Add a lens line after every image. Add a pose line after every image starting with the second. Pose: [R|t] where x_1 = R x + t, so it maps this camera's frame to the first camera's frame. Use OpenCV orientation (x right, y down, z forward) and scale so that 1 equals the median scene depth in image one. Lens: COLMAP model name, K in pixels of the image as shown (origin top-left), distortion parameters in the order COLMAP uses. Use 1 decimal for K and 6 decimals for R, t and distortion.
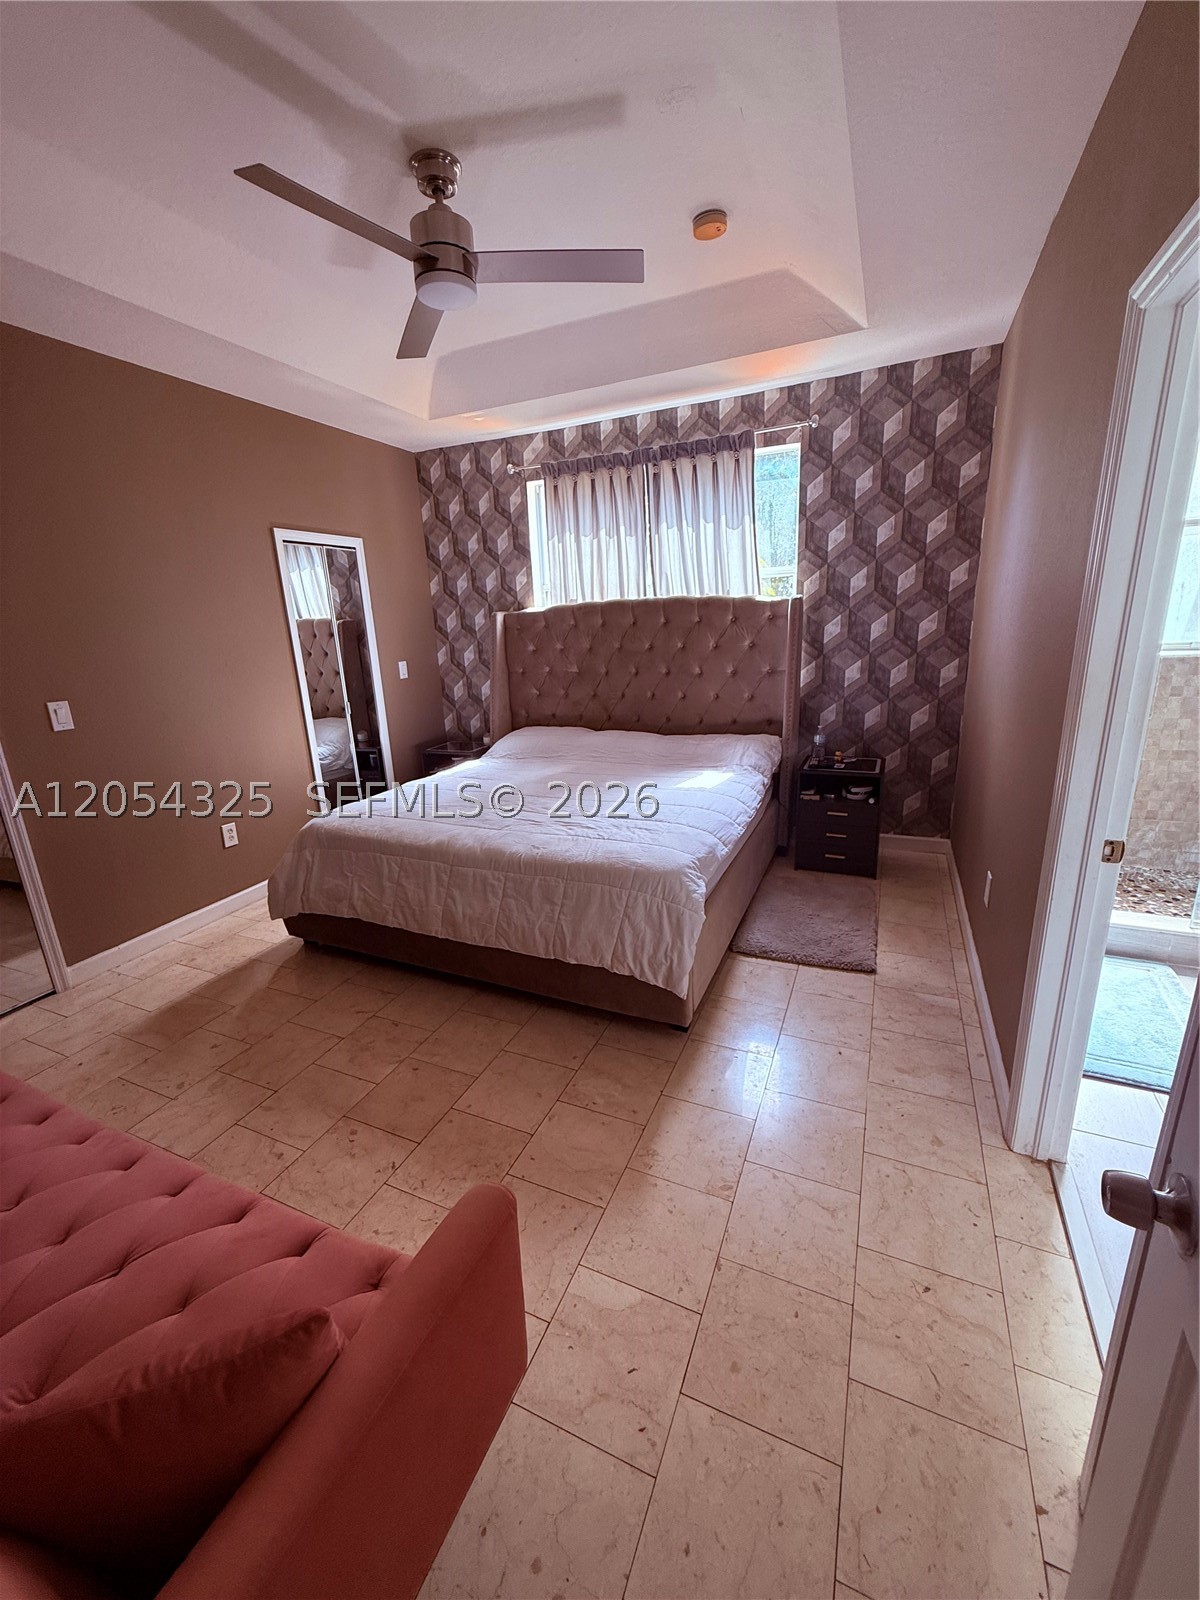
lens RADIAL K [[639.2, 0, 602.3], [0, 639.2, 797.6], [0, 0, 1]] dist [0.000253, 0.000095]
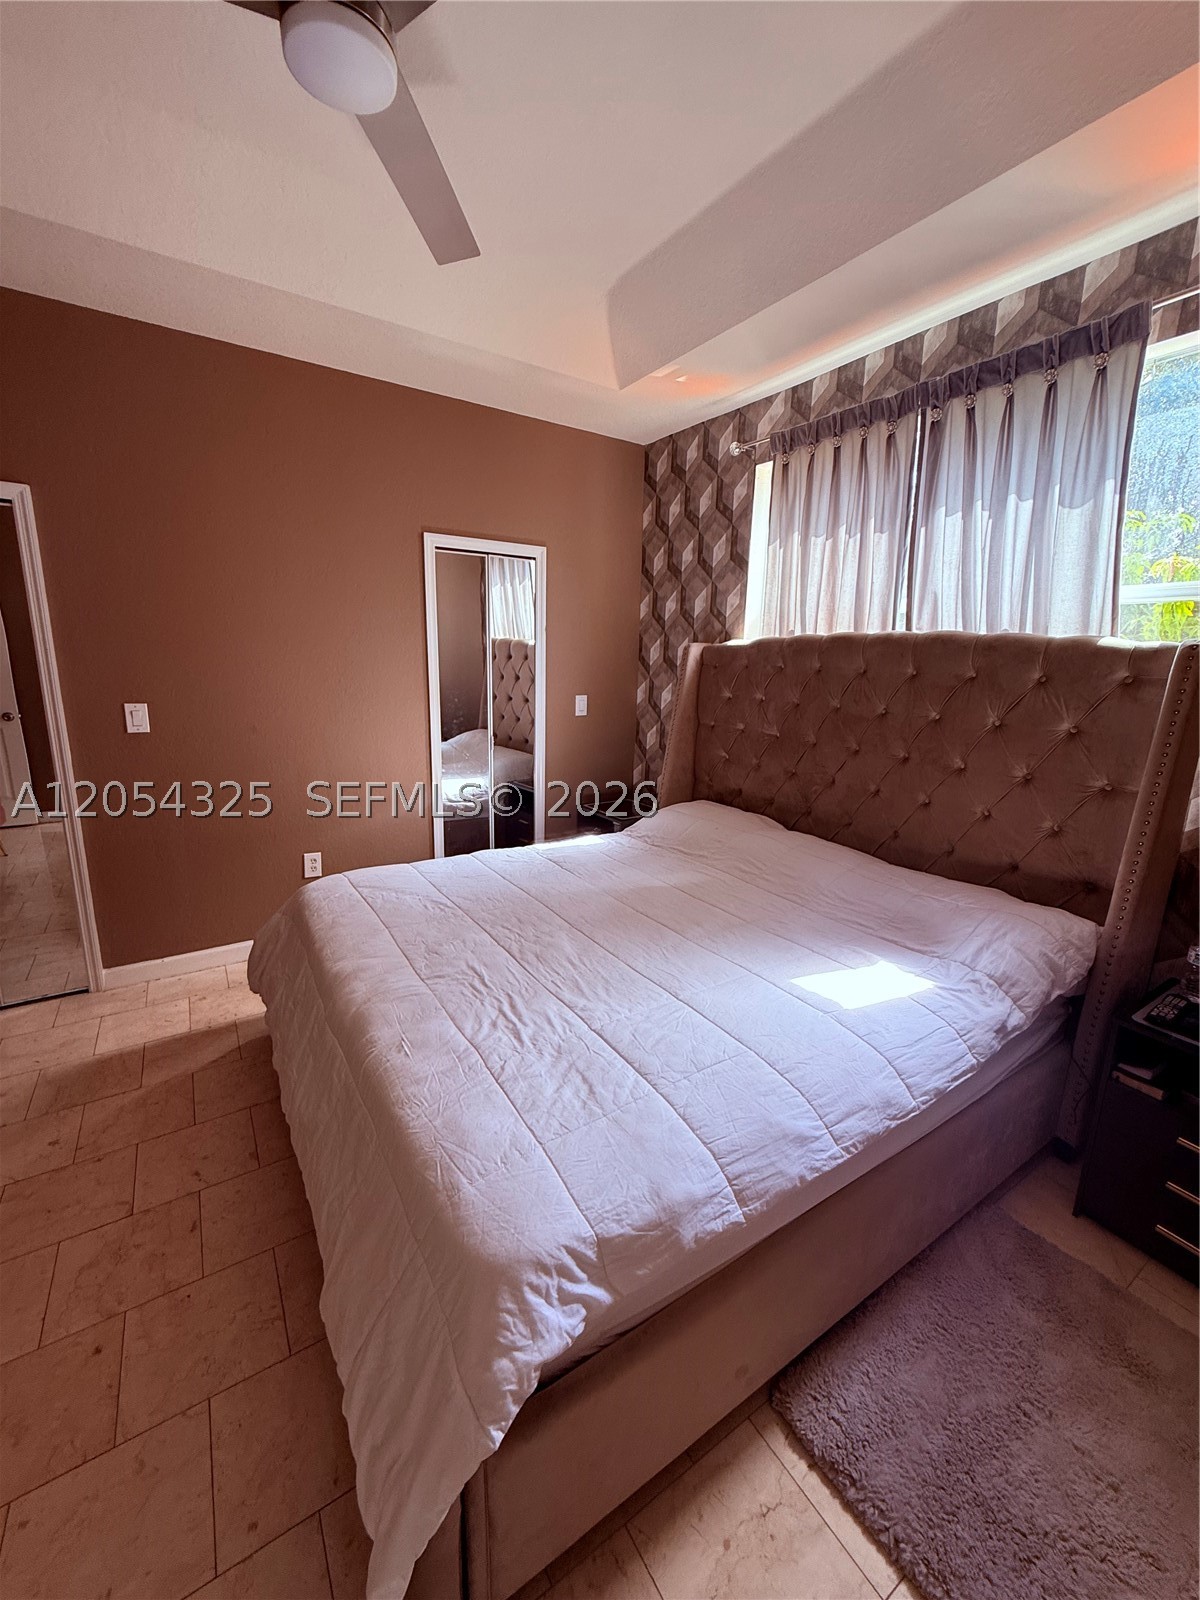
lens RADIAL K [[639.2, 0, 602.3], [0, 639.2, 797.6], [0, 0, 1]] dist [0.000253, 0.000095]
pose [[0.836812, 0.180112, -0.517017, 0.182961], [-0.204871, 0.978744, 0.009372, -0.109826], [0.507715, 0.098079, 0.855924, 0.361519]]
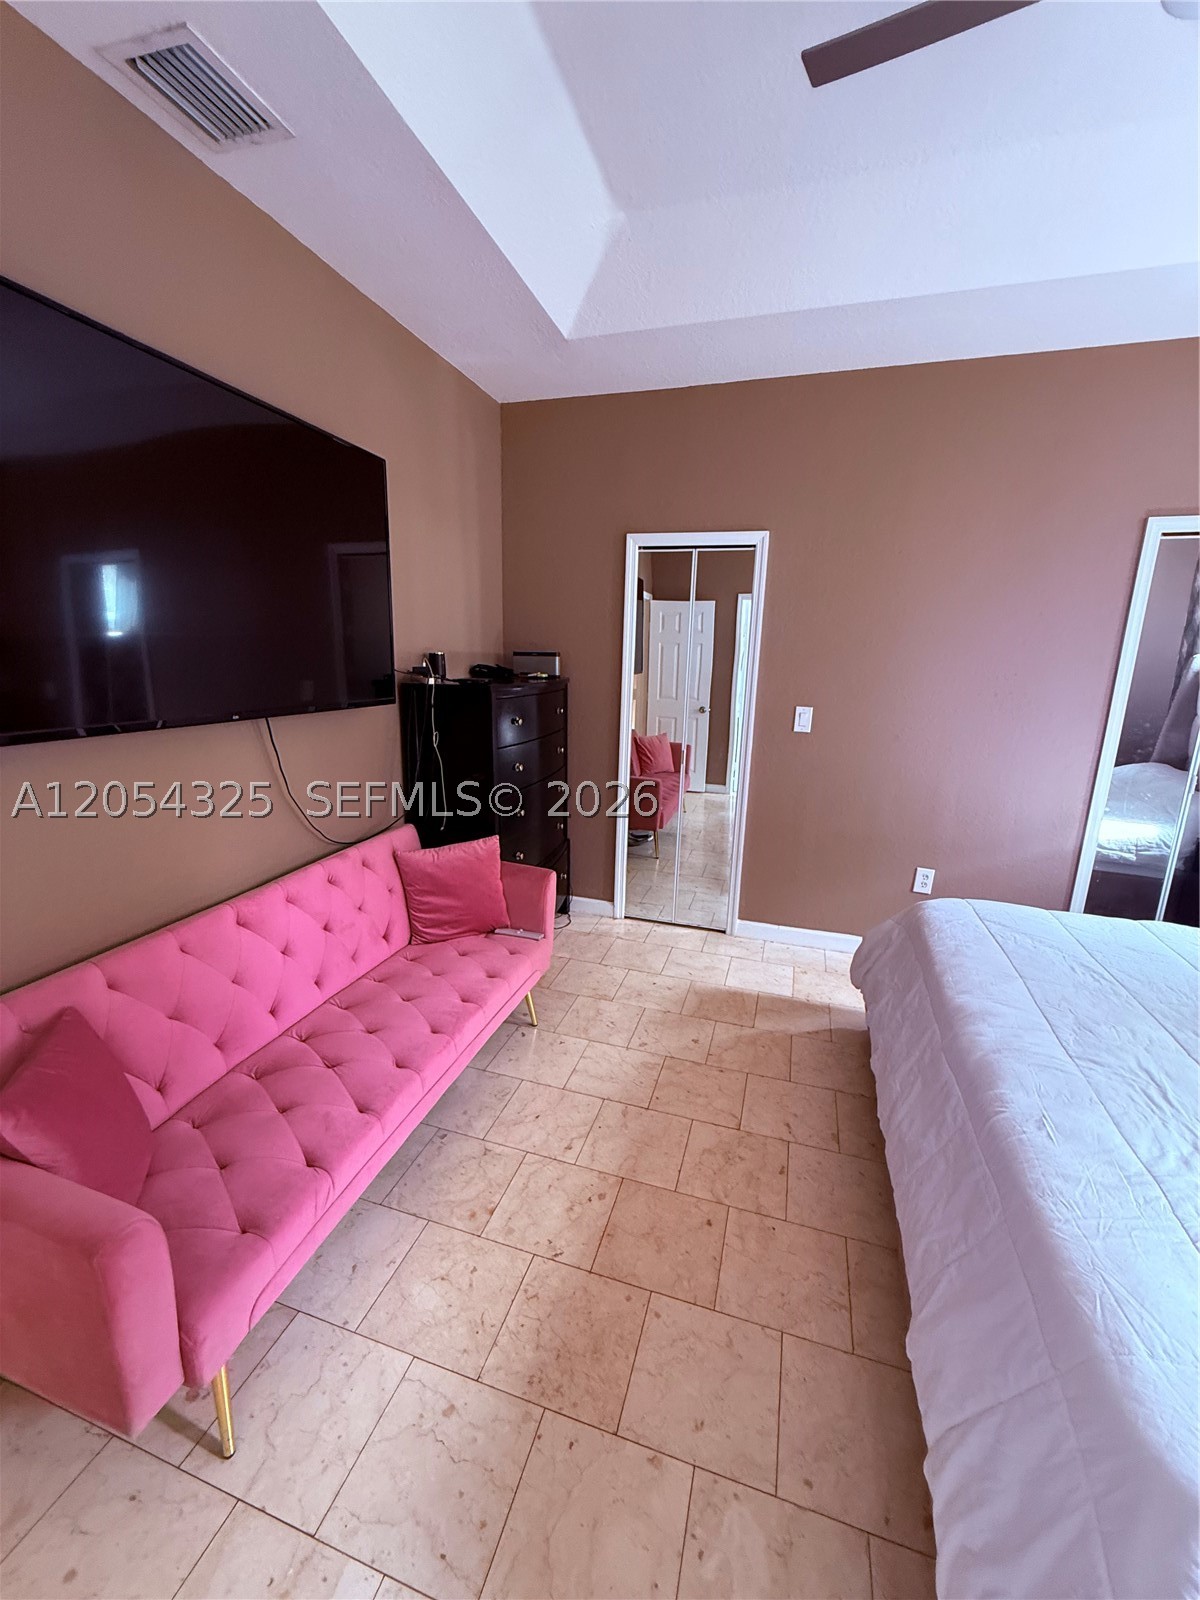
lens RADIAL K [[639.2, 0, 602.3], [0, 639.2, 797.6], [0, 0, 1]] dist [0.000253, 0.000095]
pose [[0.114327, 0.267723, -0.956689, 0.157422], [-0.295285, 0.928638, 0.224585, -0.099619], [0.948544, 0.256820, 0.185223, 0.327759]]
